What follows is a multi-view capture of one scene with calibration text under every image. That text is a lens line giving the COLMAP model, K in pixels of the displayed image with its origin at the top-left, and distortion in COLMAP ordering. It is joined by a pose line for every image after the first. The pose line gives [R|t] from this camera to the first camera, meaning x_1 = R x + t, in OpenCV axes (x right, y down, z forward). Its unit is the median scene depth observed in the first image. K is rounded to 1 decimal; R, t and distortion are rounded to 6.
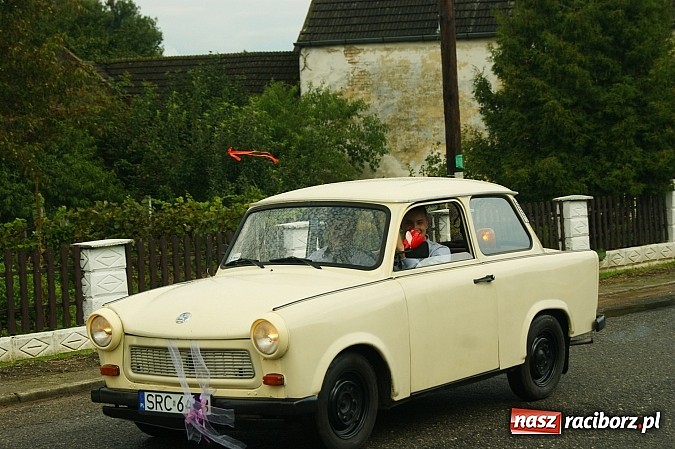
lens RADIAL K [[1548.4, 0, 326.4], [0, 1548.4, 268.5], [0, 0, 1]] dist [0.062993, -0.540801]
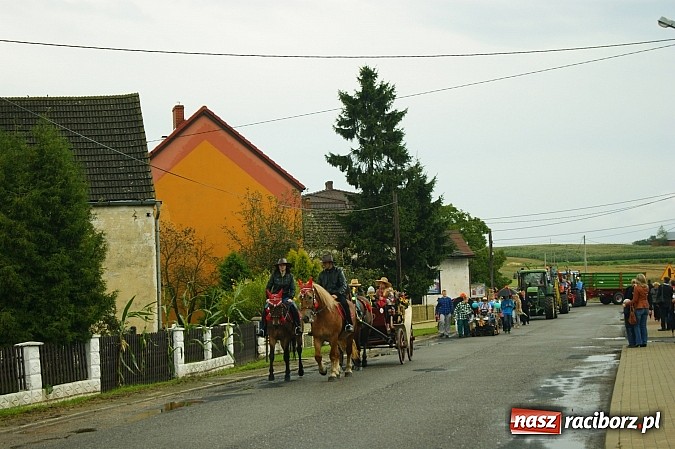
lens RADIAL K [[1548.4, 0, 326.4], [0, 1548.4, 268.5], [0, 0, 1]] dist [0.062993, -0.540801]
pose [[0.882224, 0.009421, 0.470735, -0.212088], [0.042083, 0.994220, -0.098767, 0.026972], [-0.468945, 0.106944, 0.876729, -0.212735]]
